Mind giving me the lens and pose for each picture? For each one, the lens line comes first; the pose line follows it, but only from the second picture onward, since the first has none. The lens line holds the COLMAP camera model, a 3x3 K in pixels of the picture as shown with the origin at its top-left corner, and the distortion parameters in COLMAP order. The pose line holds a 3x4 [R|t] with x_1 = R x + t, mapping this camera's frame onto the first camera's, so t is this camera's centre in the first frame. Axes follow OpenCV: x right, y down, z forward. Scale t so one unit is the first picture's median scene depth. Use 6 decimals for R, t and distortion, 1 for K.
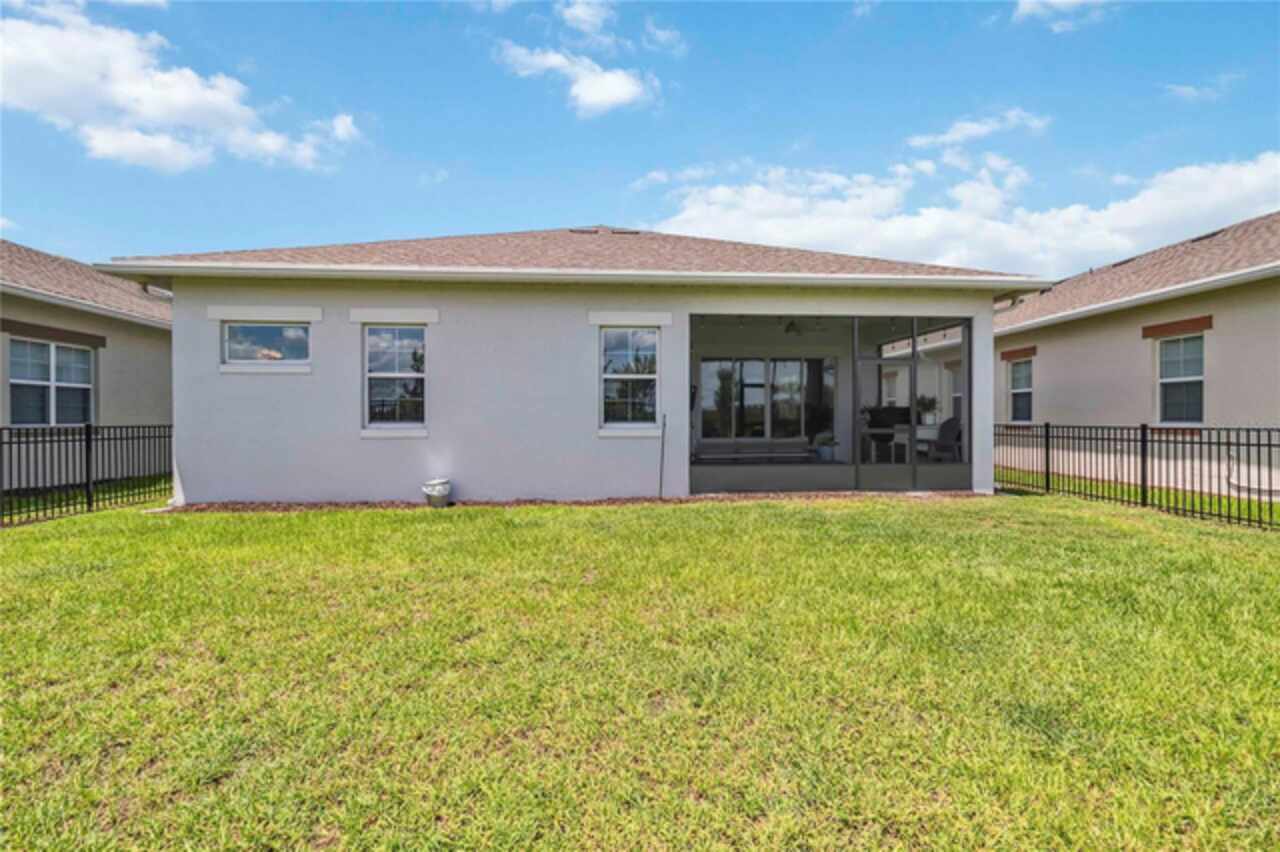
lens RADIAL K [[594.5, 0, 640.5], [0, 594.5, 406.5], [0, 0, 1]] dist [0.001034, 0.000162]
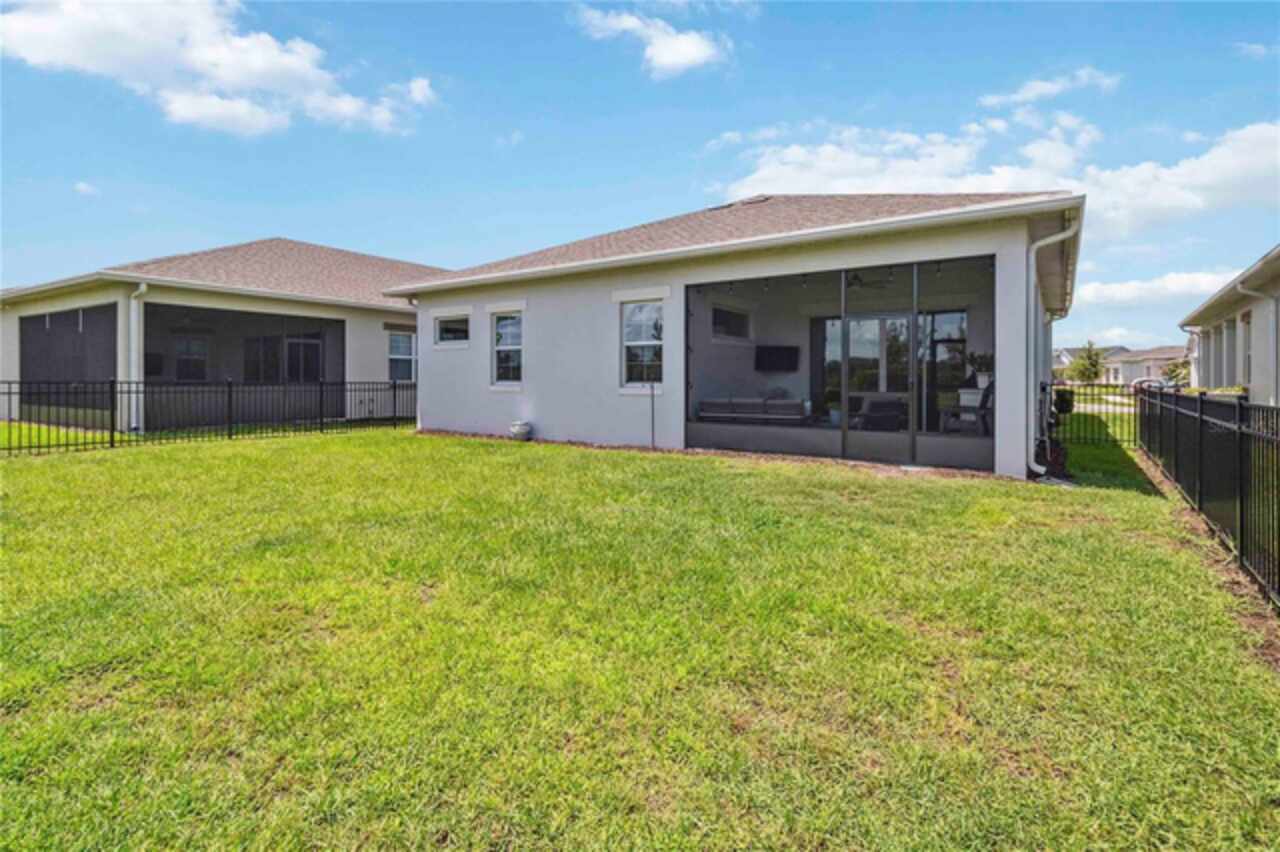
lens RADIAL K [[610.7, 0, 636.7], [0, 610.7, 374.2], [0, 0, 1]] dist [0.000523, -0.000623]
pose [[0.763687, -0.000157, -0.645587, 0.749452], [0.007342, 0.999937, 0.008442, -0.000252], [0.645545, -0.011187, 0.763640, 0.071177]]
